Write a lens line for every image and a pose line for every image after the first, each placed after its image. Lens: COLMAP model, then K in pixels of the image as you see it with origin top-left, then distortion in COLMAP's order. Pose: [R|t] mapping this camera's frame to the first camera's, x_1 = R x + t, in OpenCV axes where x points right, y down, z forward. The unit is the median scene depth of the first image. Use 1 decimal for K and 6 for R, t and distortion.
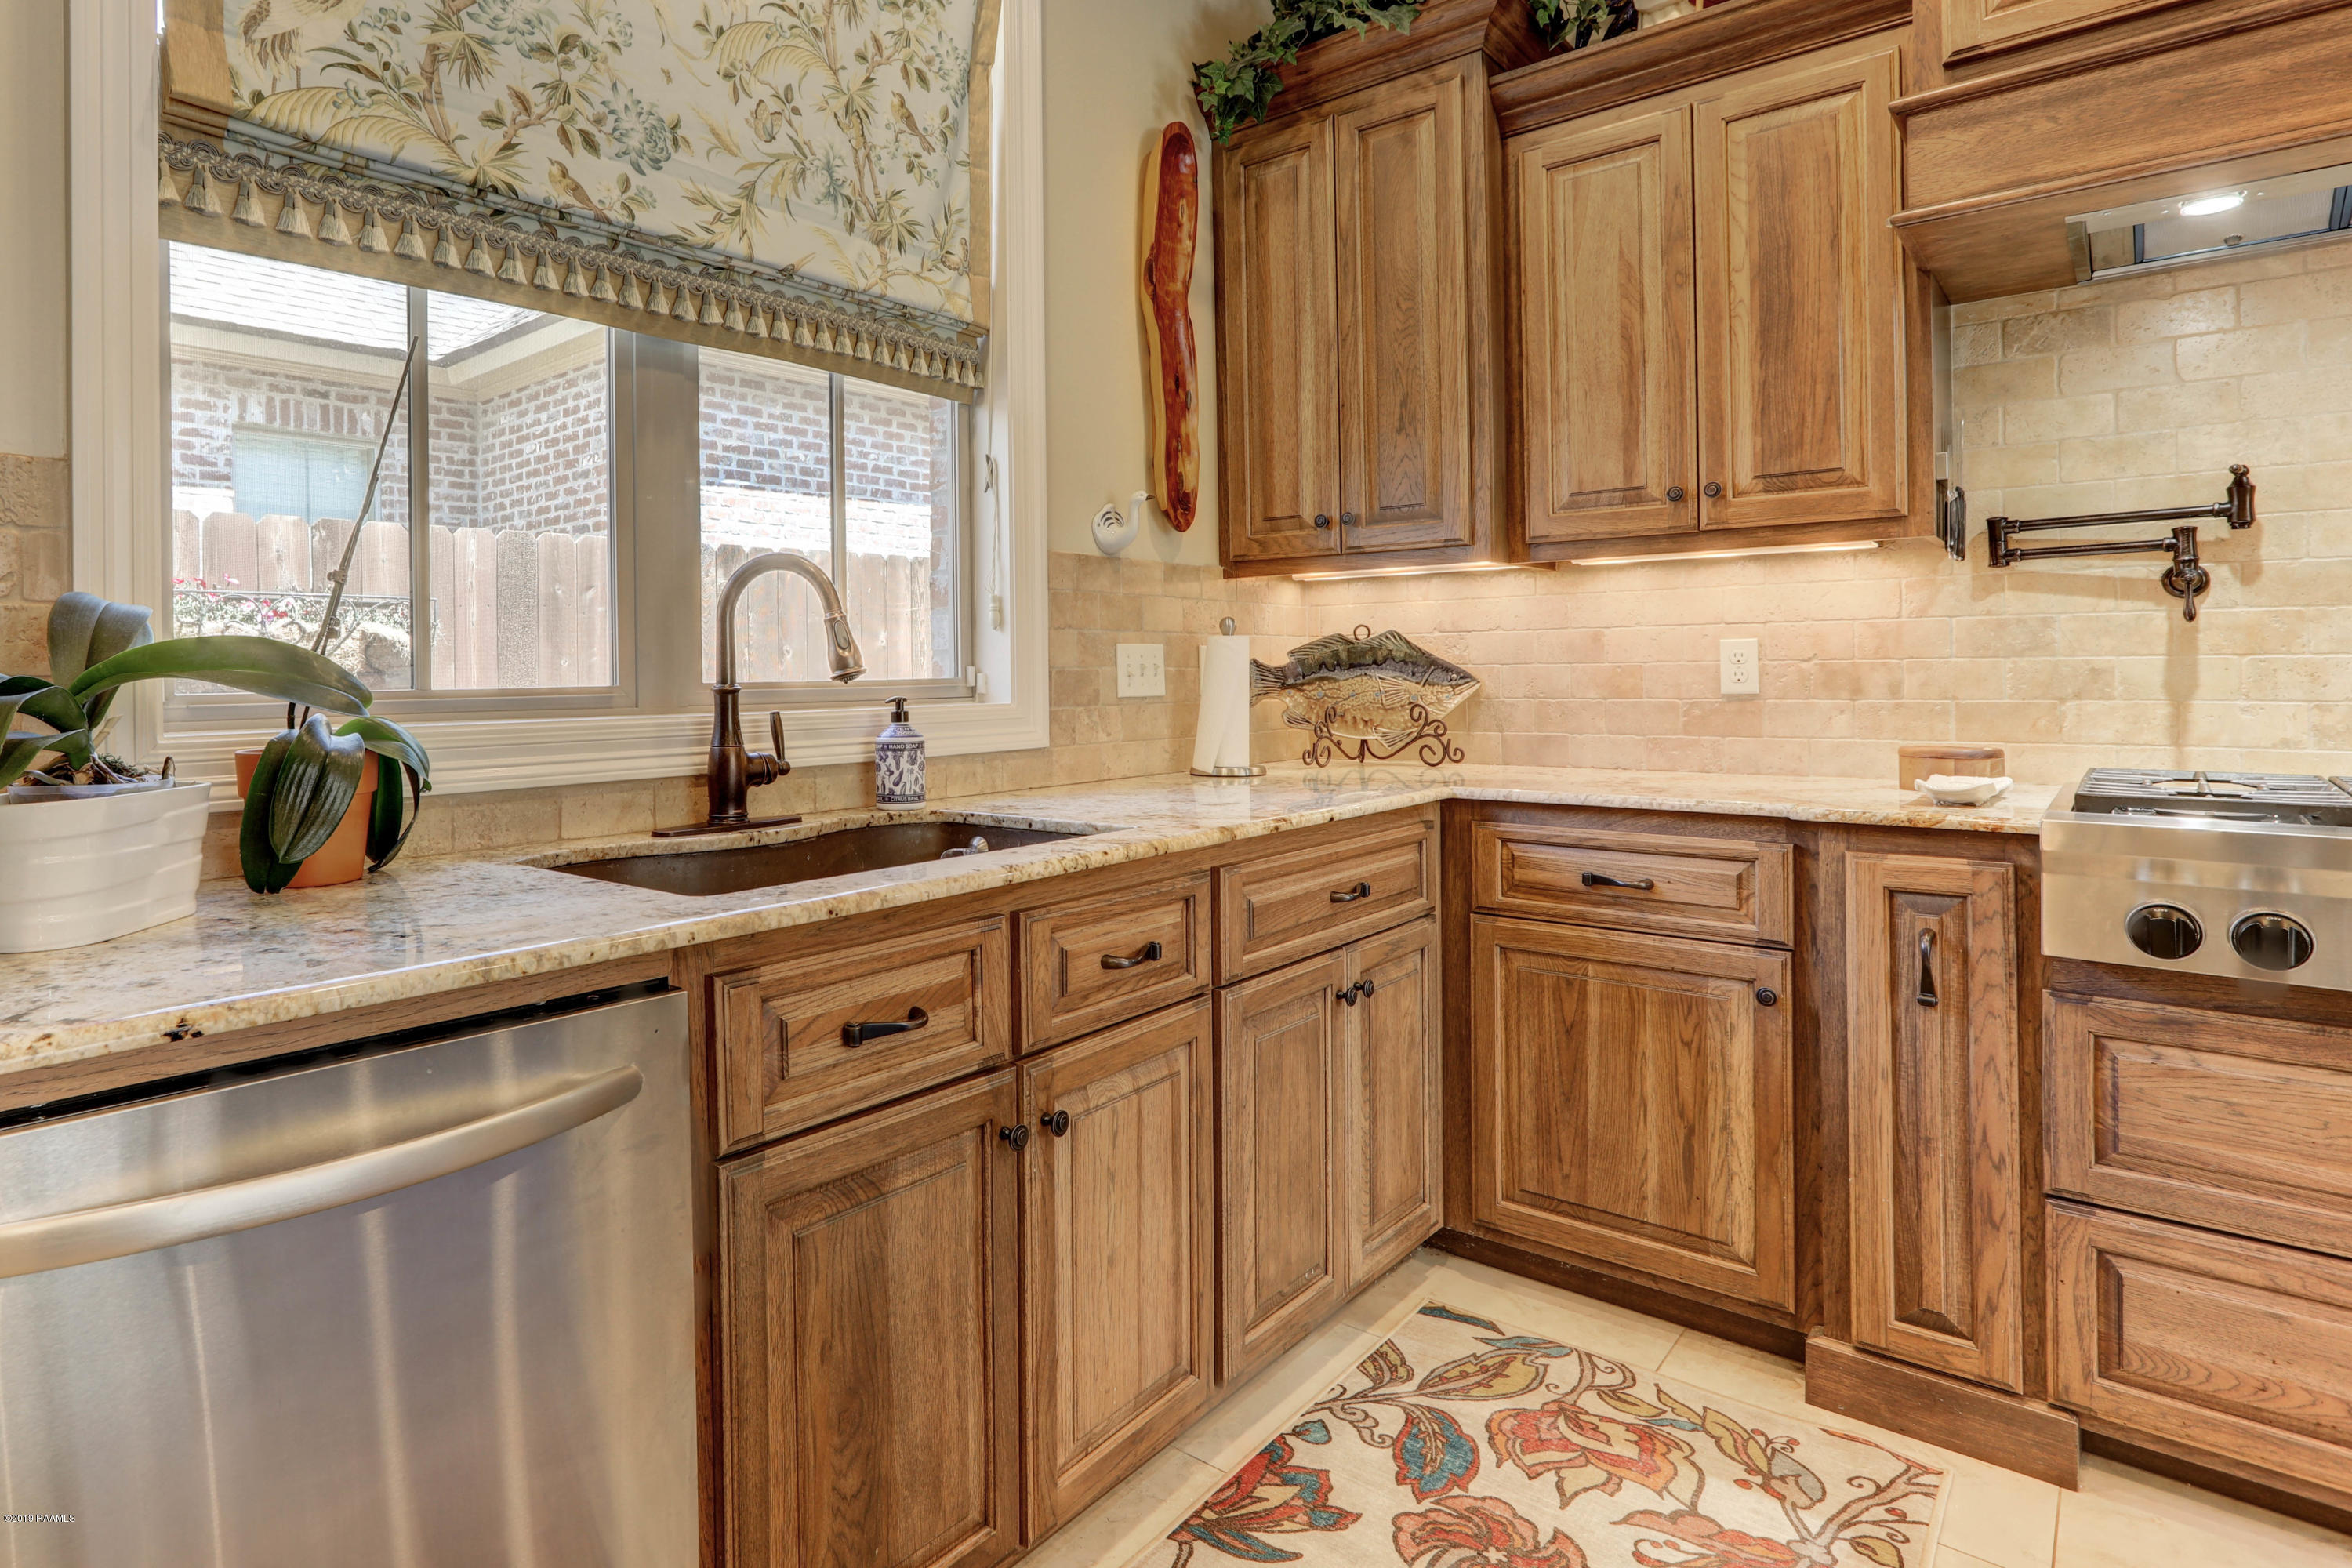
lens RADIAL K [[1296.4, 0, 955.0], [0, 1296.4, 673.2], [0, 0, 1]] dist [-0.044760, 0.020082]
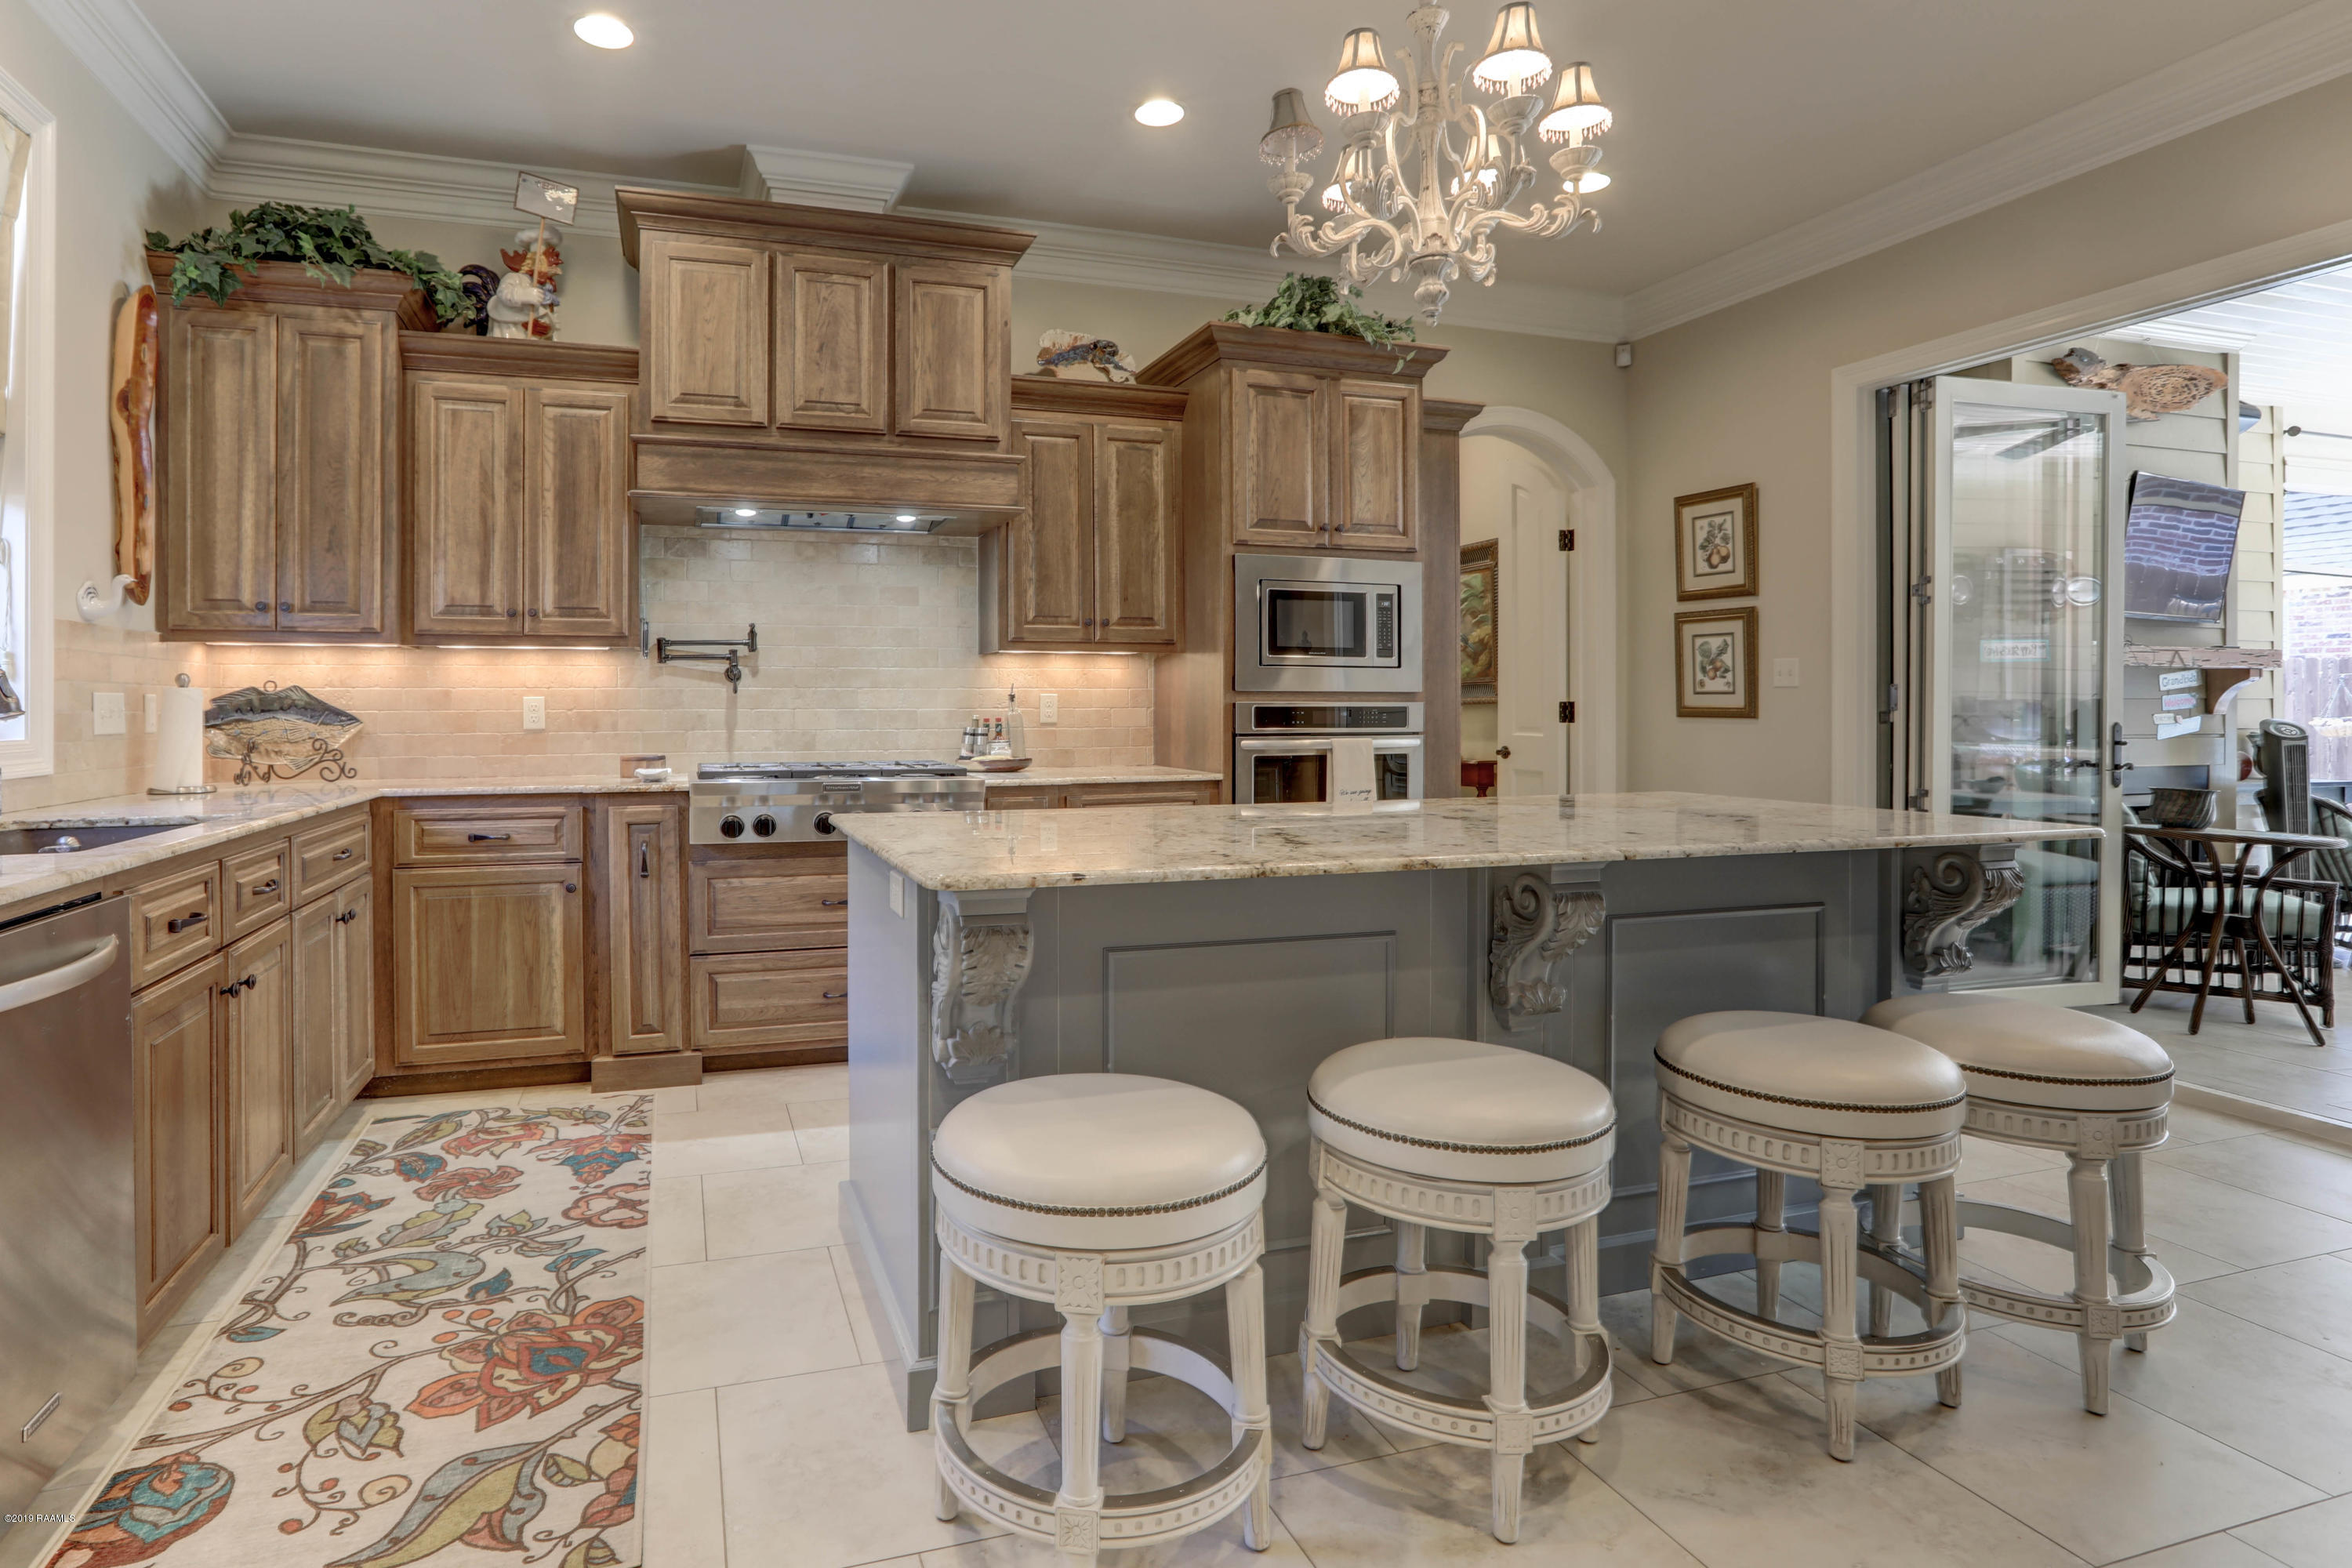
lens RADIAL K [[1208.3, 0, 1054.2], [0, 1208.3, 698.0], [0, 0, 1]] dist [-0.028341, 0.023784]
pose [[0.489537, 0.014734, 0.871858, -0.556777], [-0.001699, 0.999871, -0.015943, -0.000872], [-0.871981, 0.006323, 0.489499, -0.487357]]
